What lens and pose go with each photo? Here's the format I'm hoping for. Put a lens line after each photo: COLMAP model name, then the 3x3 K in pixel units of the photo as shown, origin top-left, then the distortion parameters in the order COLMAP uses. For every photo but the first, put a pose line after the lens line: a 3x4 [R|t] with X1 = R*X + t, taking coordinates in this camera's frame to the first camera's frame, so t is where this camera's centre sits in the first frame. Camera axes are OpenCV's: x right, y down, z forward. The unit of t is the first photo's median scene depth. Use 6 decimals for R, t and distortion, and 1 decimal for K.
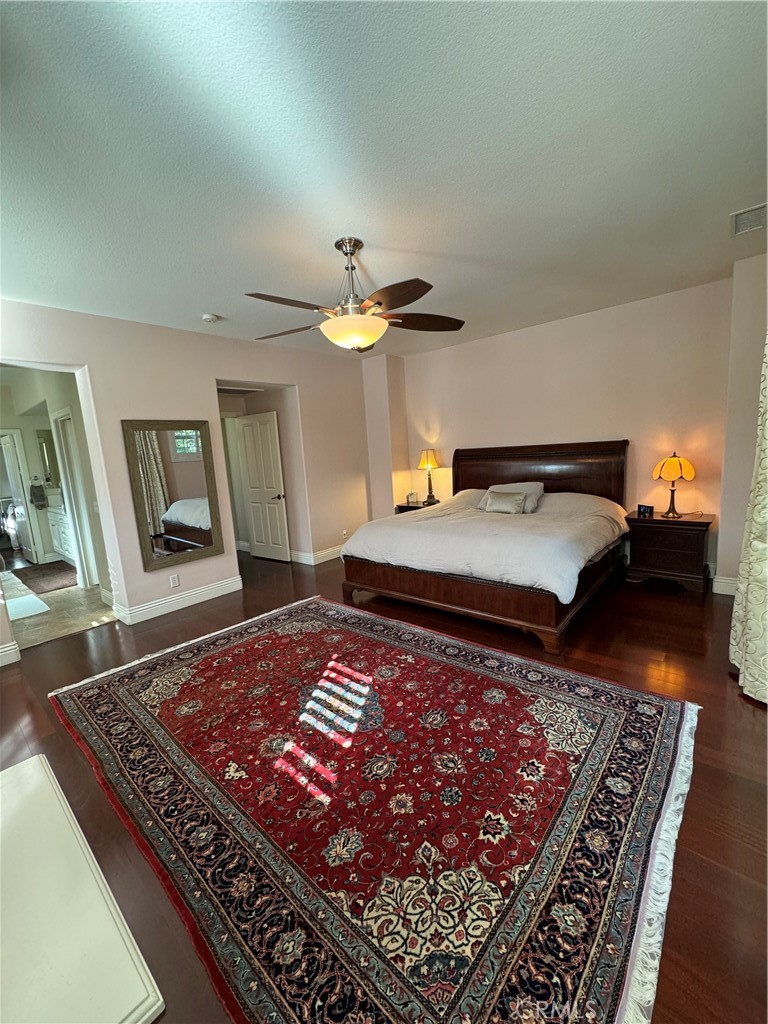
lens RADIAL K [[405.3, 0, 384.0], [0, 405.3, 512.0], [0, 0, 1]] dist [-0.001612, -0.000238]
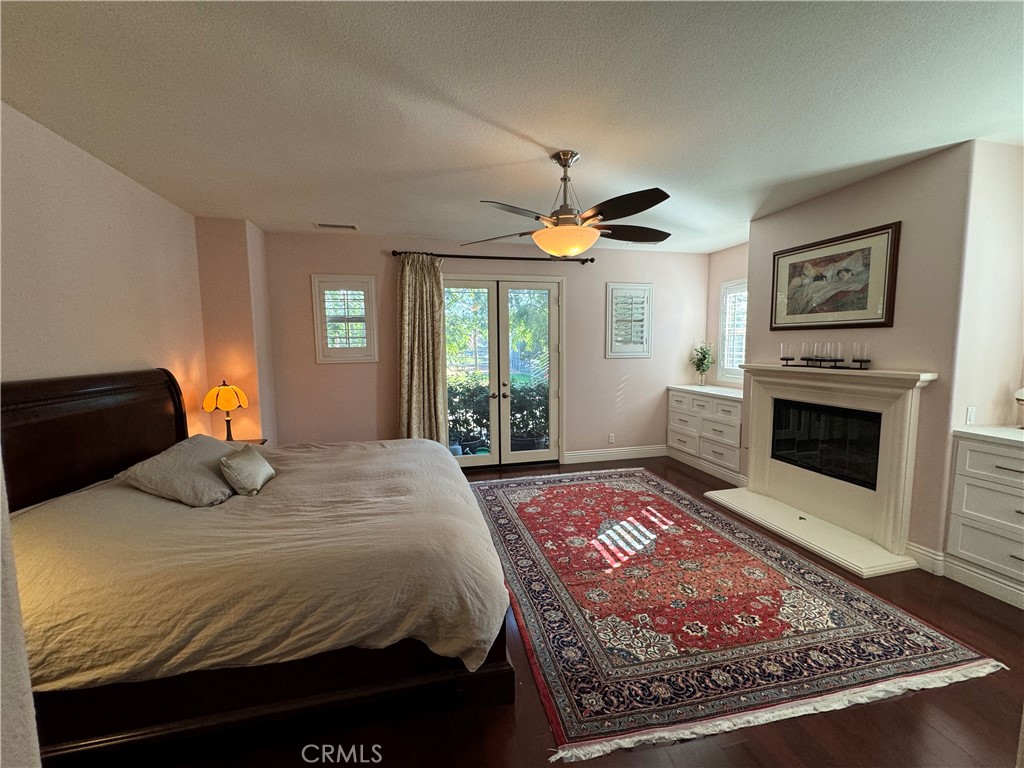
lens RADIAL K [[405.3, 0, 512.0], [0, 405.3, 384.0], [0, 0, 1]] dist [-0.001612, -0.000238]
pose [[-0.807835, 0.019238, 0.589094, -0.627960], [0.151749, 0.972563, 0.176334, -0.335186], [-0.569539, 0.231843, -0.788590, 2.213627]]
